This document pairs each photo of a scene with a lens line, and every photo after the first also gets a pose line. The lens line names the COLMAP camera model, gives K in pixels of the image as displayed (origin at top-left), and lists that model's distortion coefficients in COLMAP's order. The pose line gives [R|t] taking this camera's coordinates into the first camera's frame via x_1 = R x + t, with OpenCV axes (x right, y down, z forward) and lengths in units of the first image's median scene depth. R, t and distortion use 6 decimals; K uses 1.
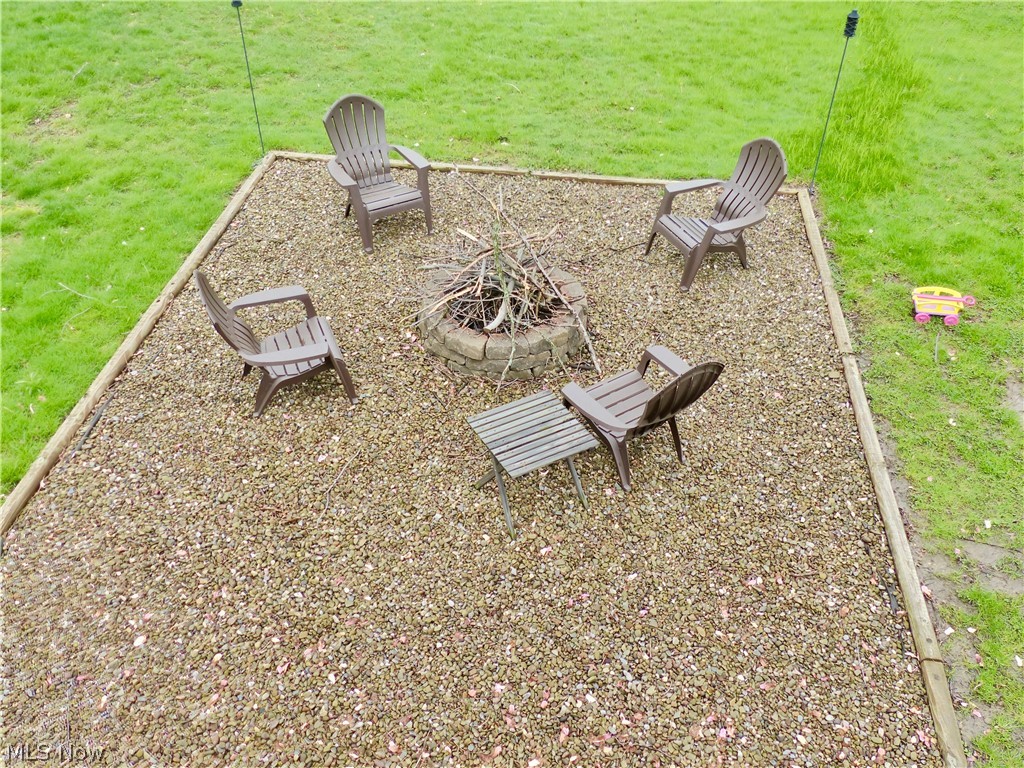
lens RADIAL K [[943.8, 0, 512.2], [0, 943.8, 384.5], [0, 0, 1]] dist [-0.020876, 0.000000]
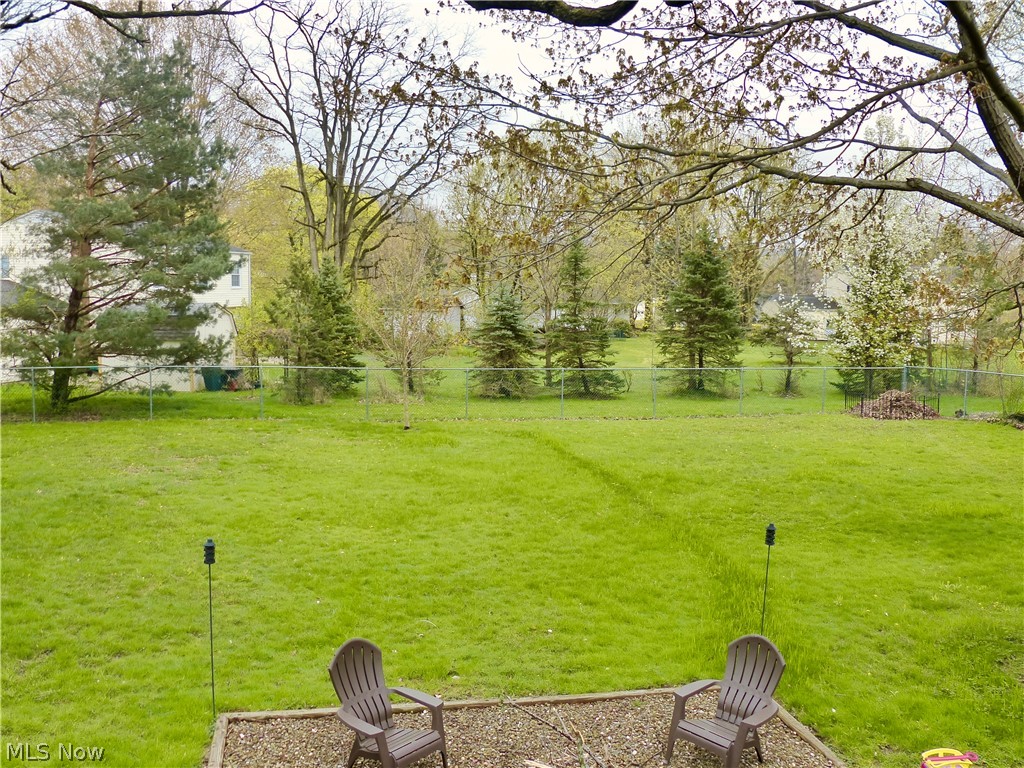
lens RADIAL K [[943.8, 0, 511.1], [0, 943.8, 382.6], [0, 0, 1]] dist [-0.020876, 0.000000]
pose [[0.940467, -0.014123, 0.339590, -0.297211], [0.193446, 0.843763, -0.500642, -0.010937], [-0.279463, 0.536530, 0.796264, 0.032559]]
